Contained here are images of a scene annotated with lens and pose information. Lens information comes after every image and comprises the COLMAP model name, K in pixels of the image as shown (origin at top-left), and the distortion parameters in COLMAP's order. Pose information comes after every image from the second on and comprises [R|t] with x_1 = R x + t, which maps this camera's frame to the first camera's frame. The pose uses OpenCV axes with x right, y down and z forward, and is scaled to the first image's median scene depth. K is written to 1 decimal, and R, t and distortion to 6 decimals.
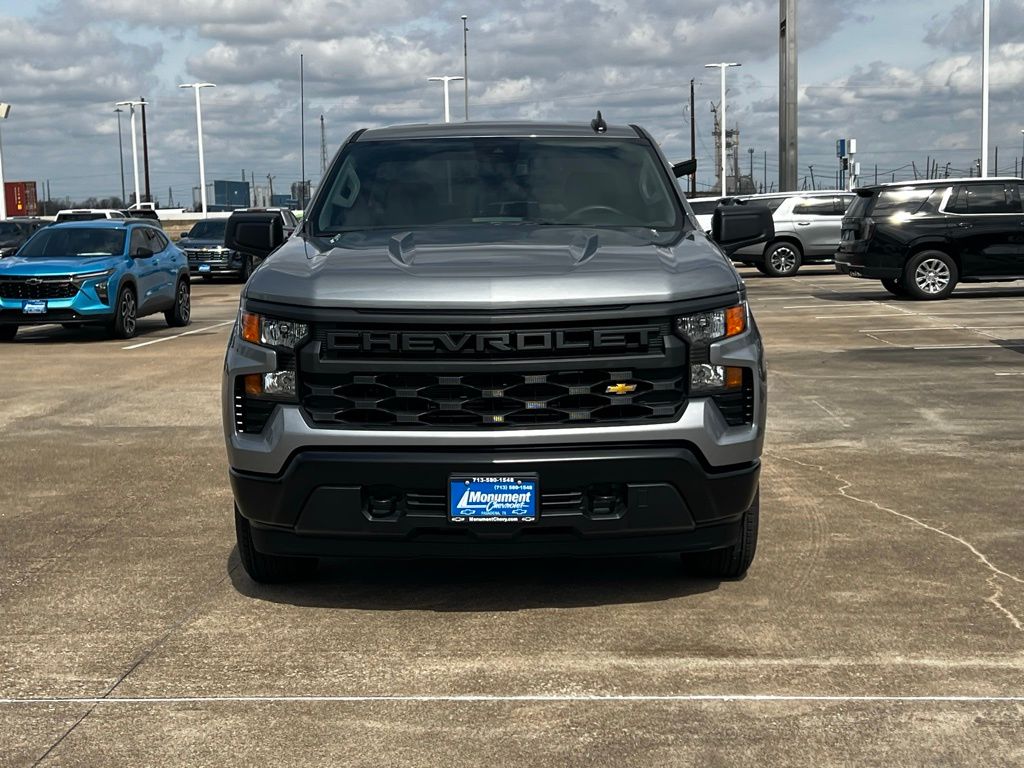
lens RADIAL K [[1517.5, 0, 512.1], [0, 1517.5, 376.3], [0, 0, 1]] dist [0.063994, 0.000000]
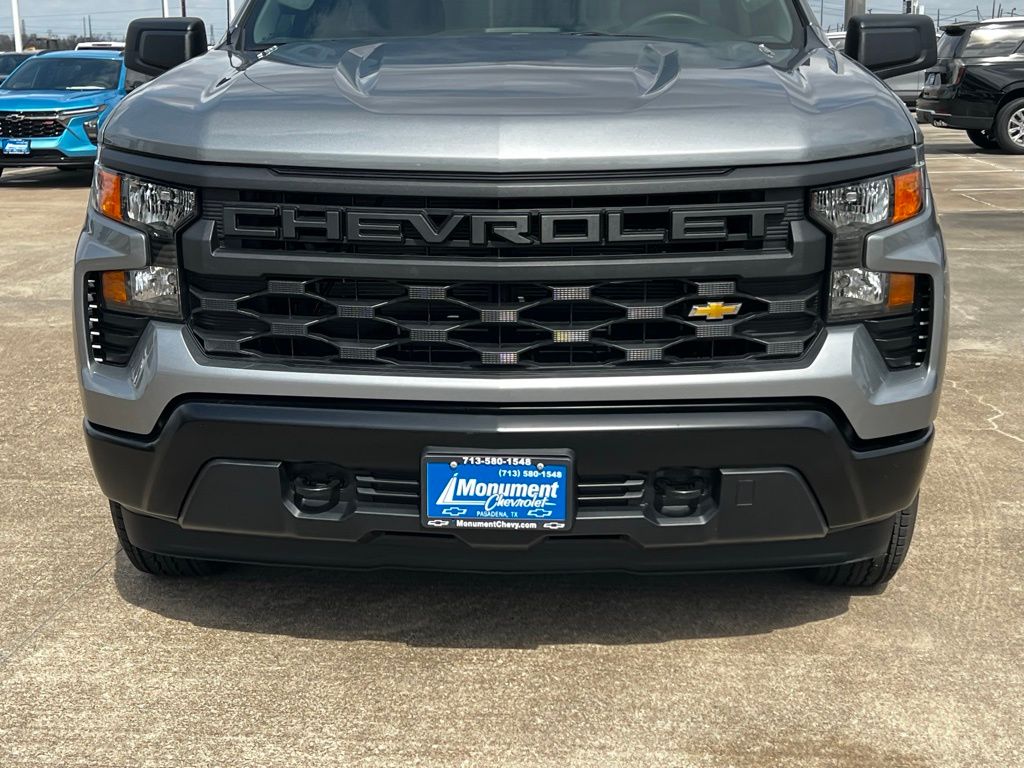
lens RADIAL K [[1517.5, 0, 504.0], [0, 1517.5, 394.8], [0, 0, 1]] dist [0.063994, 0.000000]
pose [[0.999292, 0.020902, -0.031269, 0.008129], [-0.017281, 0.993570, 0.111894, -0.023418], [0.033406, -0.111275, 0.993228, 0.391891]]
